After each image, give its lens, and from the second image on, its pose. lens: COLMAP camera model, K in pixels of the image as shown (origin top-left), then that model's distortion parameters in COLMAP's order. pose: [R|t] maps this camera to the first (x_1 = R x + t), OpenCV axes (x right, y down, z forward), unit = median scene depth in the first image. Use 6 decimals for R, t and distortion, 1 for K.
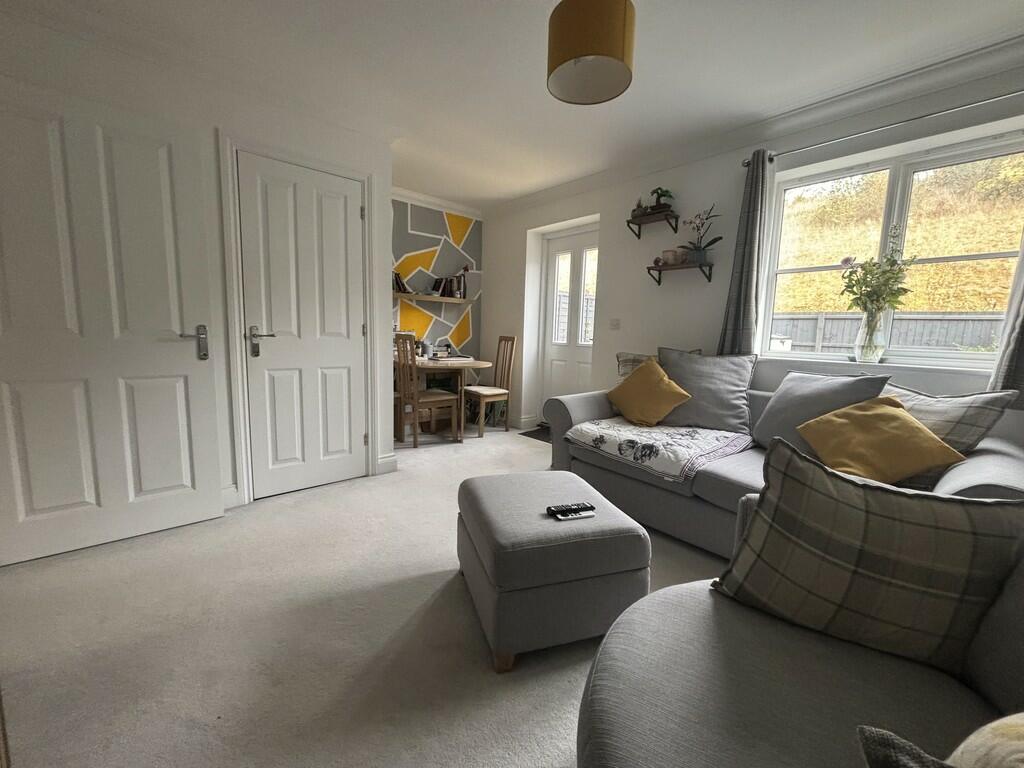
lens RADIAL K [[413.2, 0, 509.3], [0, 413.2, 382.6], [0, 0, 1]] dist [-0.000691, -0.000344]
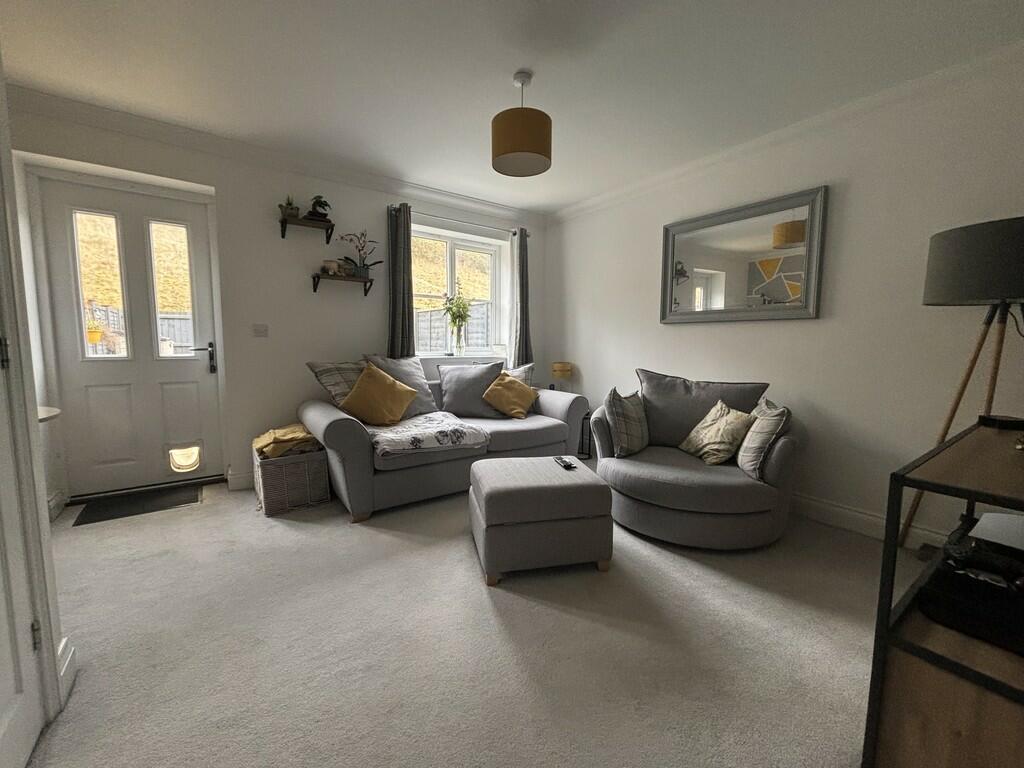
lens RADIAL K [[413.2, 0, 509.3], [0, 413.2, 382.6], [0, 0, 1]] dist [-0.000691, -0.000344]
pose [[0.090110, -0.124646, 0.988101, -0.653759], [0.117343, 0.986555, 0.113750, -0.086553], [-0.988995, 0.105697, 0.103525, 0.500016]]
